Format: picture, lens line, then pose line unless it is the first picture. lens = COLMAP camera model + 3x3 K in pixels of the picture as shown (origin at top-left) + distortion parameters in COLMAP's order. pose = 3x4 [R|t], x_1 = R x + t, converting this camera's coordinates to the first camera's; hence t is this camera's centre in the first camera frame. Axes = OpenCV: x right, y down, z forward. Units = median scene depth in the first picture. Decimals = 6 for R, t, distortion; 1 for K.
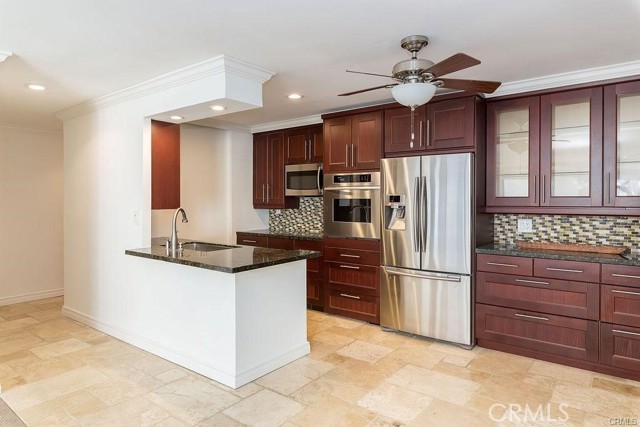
lens RADIAL K [[404.2, 0, 319.8], [0, 404.2, 211.2], [0, 0, 1]] dist [-0.006426, -0.000245]
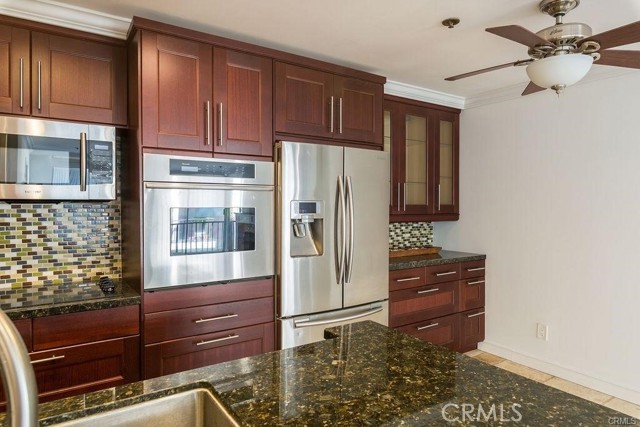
lens RADIAL K [[404.2, 0, 319.9], [0, 404.2, 209.1], [0, 0, 1]] dist [-0.006426, -0.000245]
pose [[0.308096, -0.010321, 0.951299, -0.450316], [0.032070, 0.999486, 0.000457, -0.030435], [-0.950815, 0.030367, 0.308268, 0.855890]]
